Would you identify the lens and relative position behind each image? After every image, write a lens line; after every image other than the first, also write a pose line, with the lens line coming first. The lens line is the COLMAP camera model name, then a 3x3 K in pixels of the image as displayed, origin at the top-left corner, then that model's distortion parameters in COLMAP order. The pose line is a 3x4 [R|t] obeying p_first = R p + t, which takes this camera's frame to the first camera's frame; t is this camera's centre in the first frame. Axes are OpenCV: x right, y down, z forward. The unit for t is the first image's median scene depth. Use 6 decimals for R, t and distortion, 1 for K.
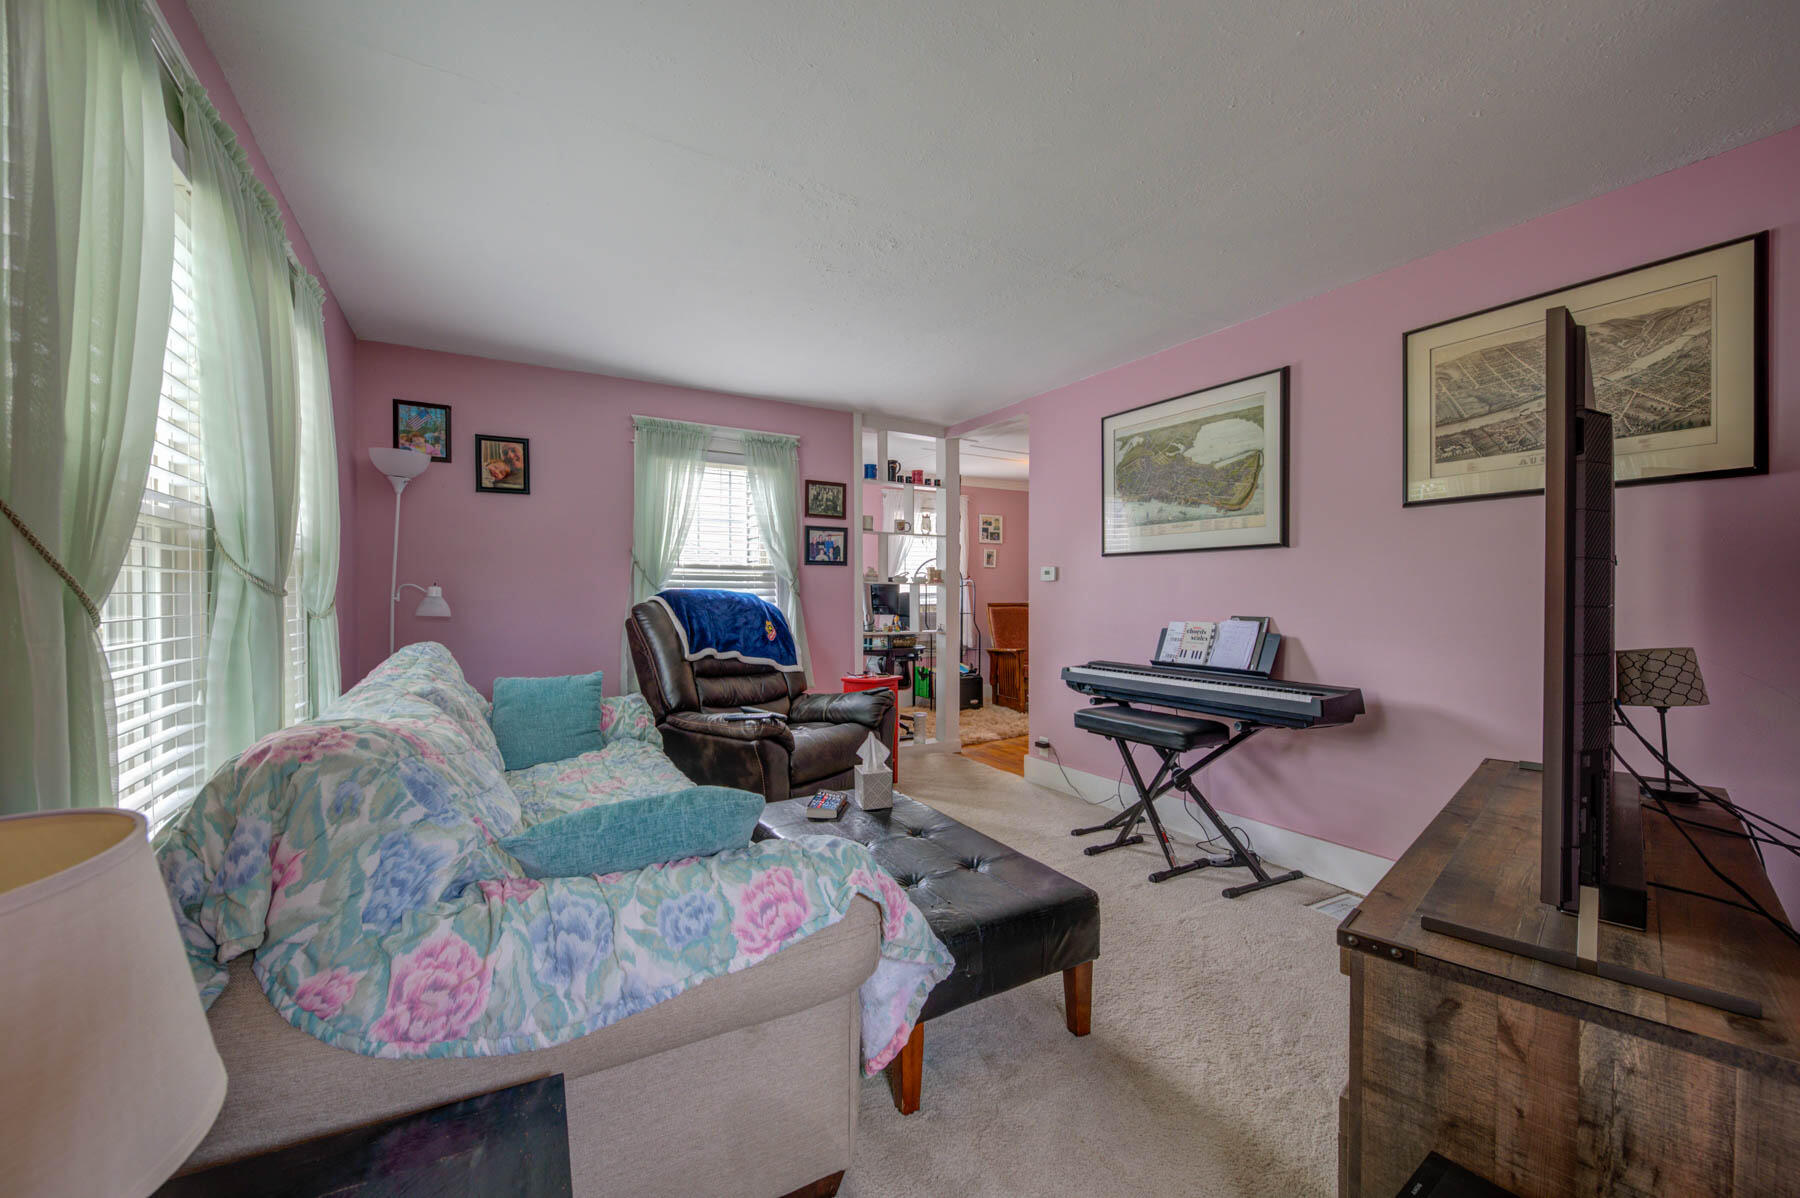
lens RADIAL K [[711.1, 0, 898.8], [0, 711.1, 604.4], [0, 0, 1]] dist [-0.000122, -0.000743]
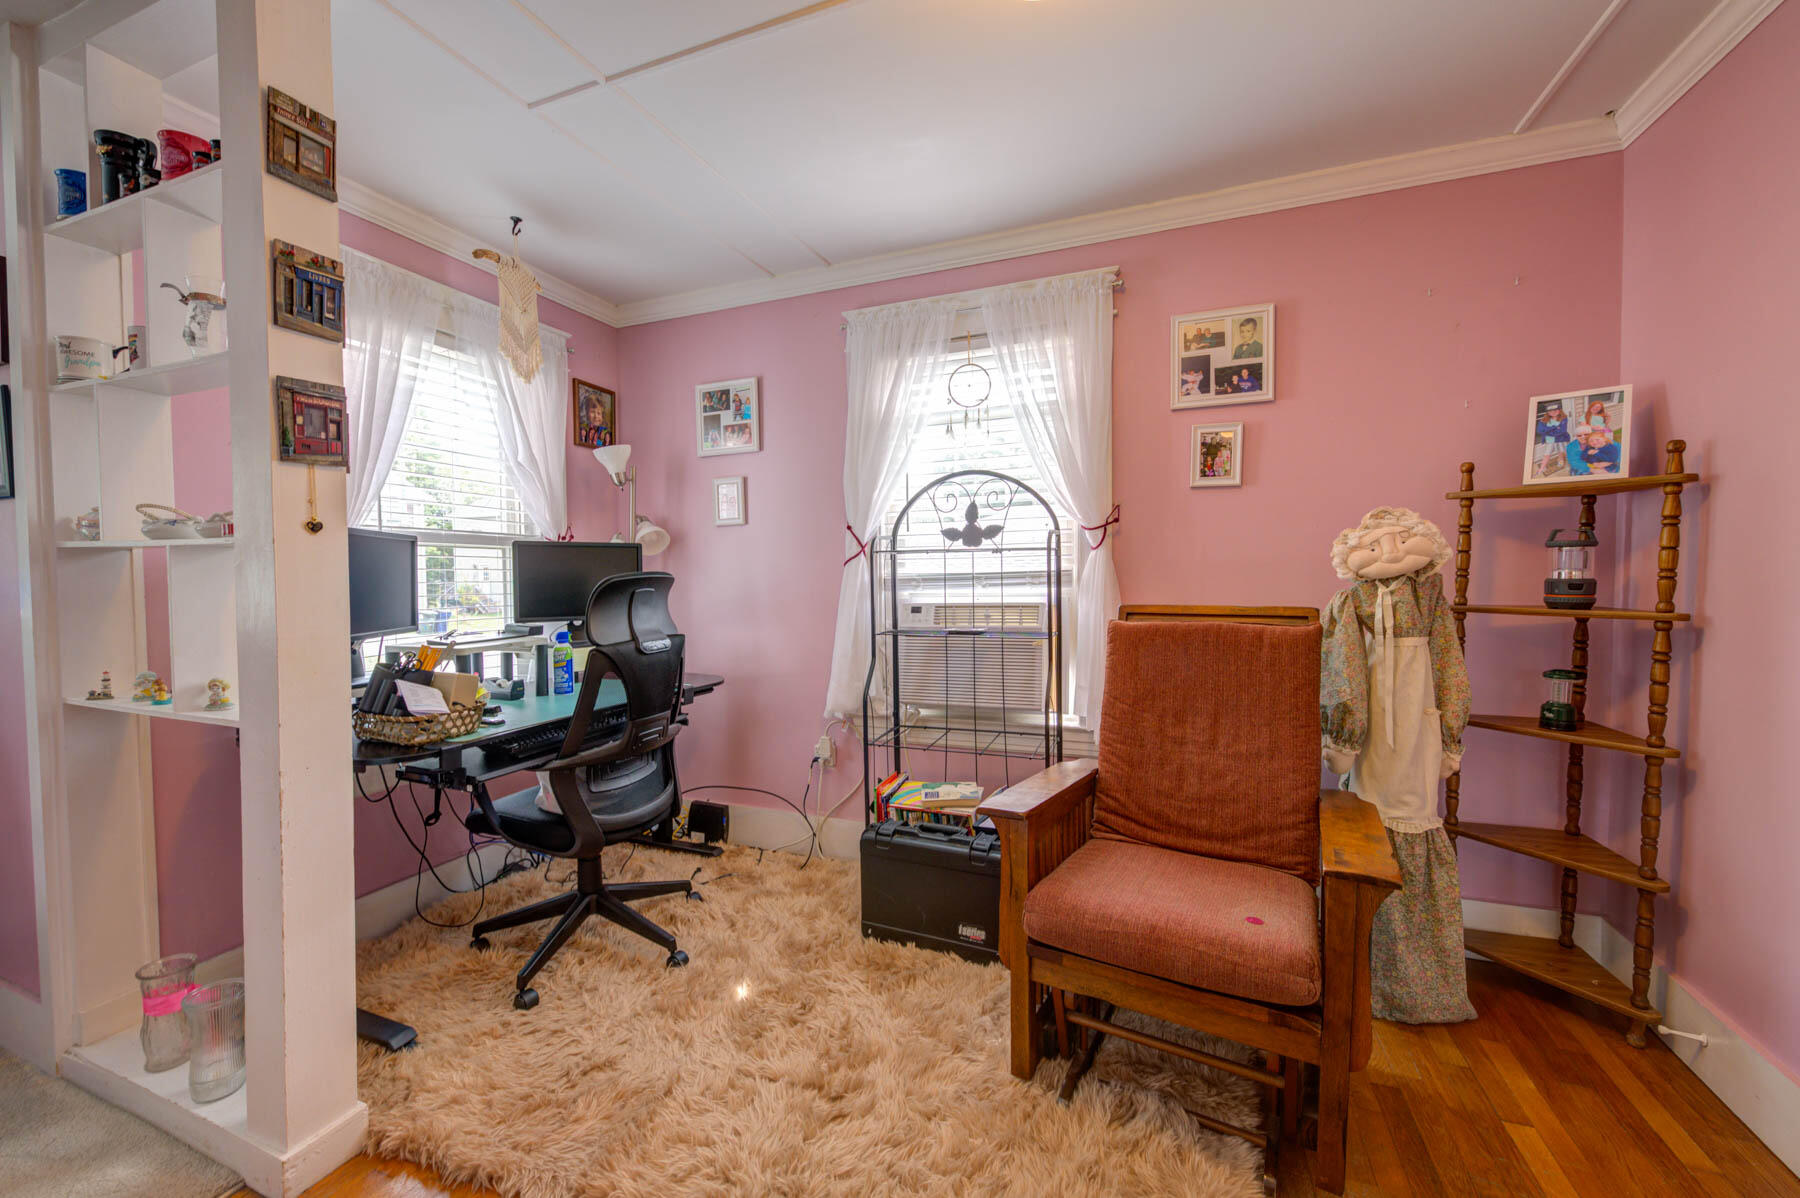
lens RADIAL K [[711.1, 0, 894.8], [0, 711.1, 606.1], [0, 0, 1]] dist [-0.000122, -0.000743]
pose [[0.616097, 0.029076, -0.787134, 0.626375], [-0.013313, 0.999560, 0.026503, -0.016609], [0.787558, -0.005849, 0.616213, 1.563280]]
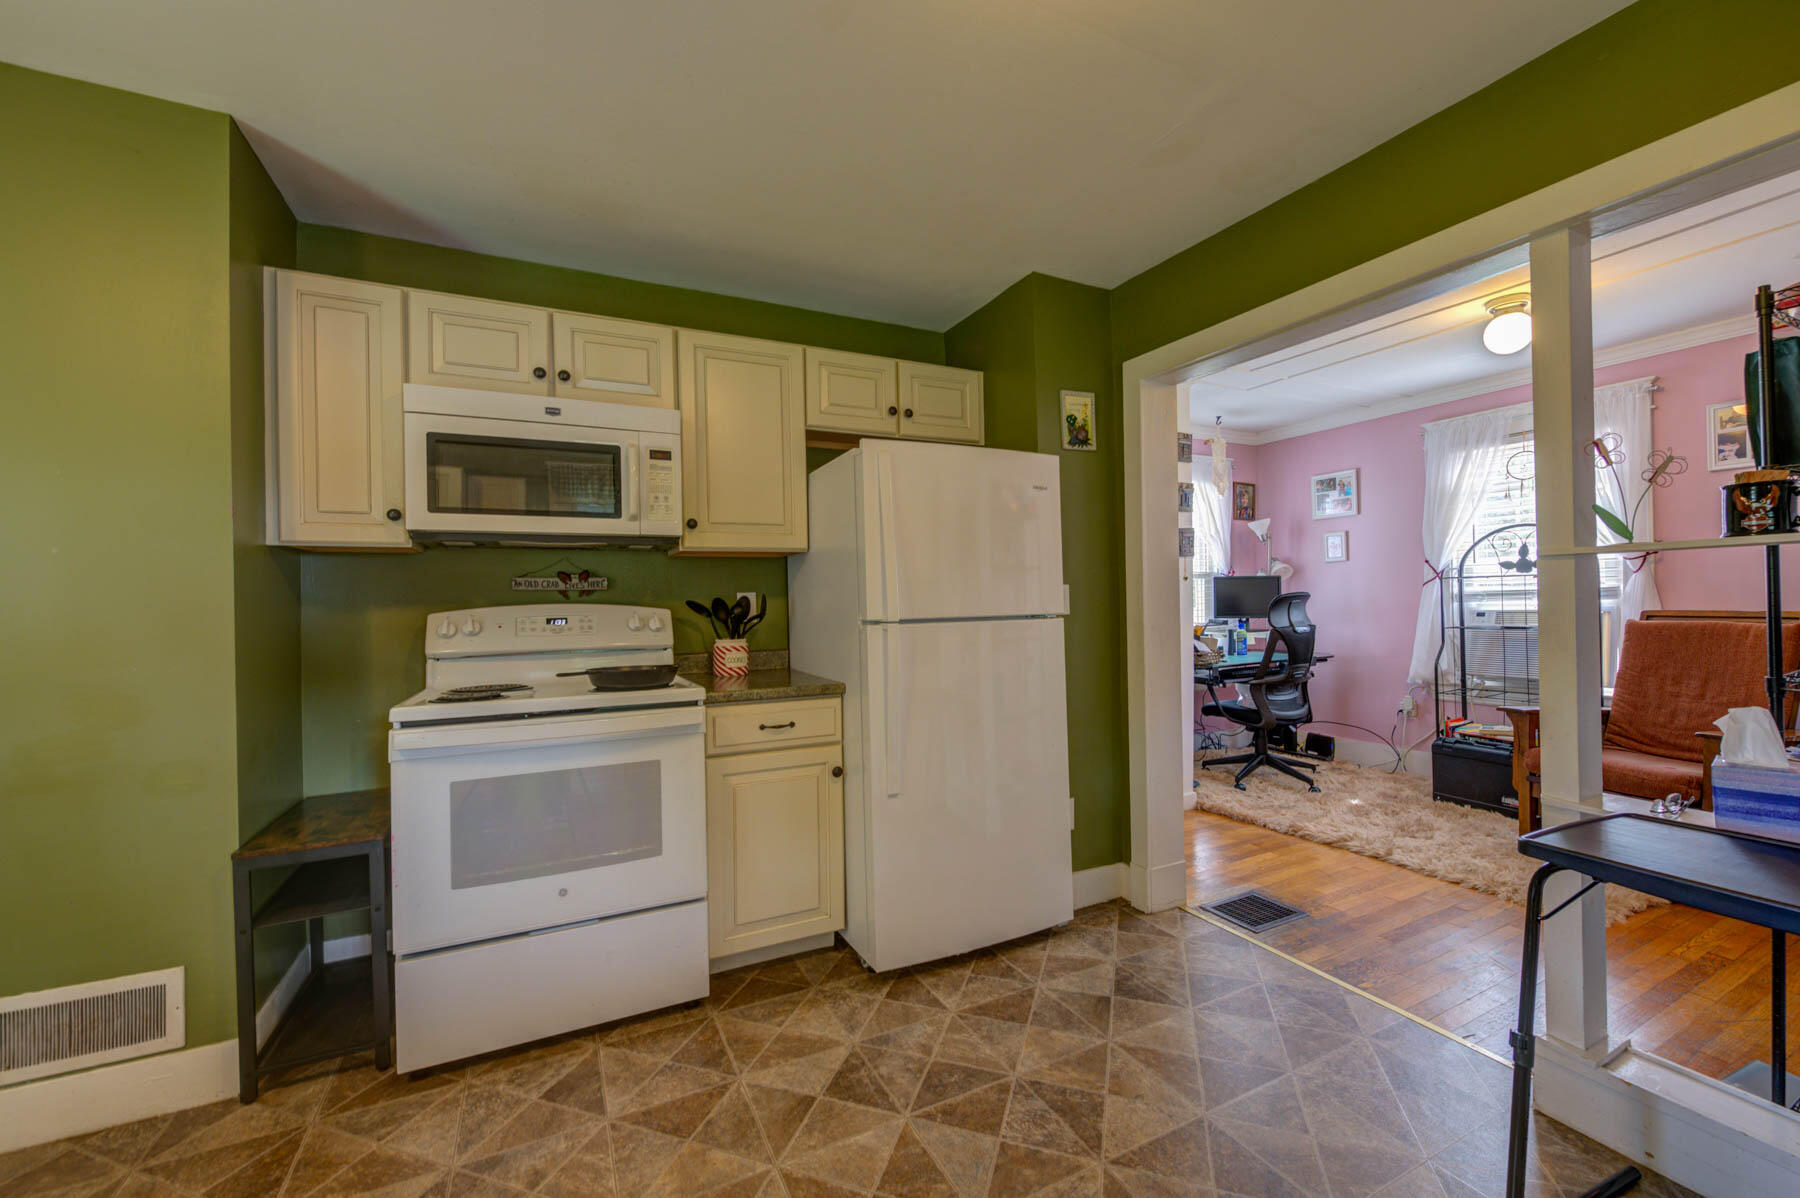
lens RADIAL K [[711.1, 0, 898.9], [0, 711.1, 598.5], [0, 0, 1]] dist [-0.000122, -0.000743]
pose [[-0.066743, 0.002065, -0.997768, 1.266349], [-0.008983, 0.999956, 0.002671, -0.013193], [0.997730, 0.009141, -0.066721, 1.177679]]
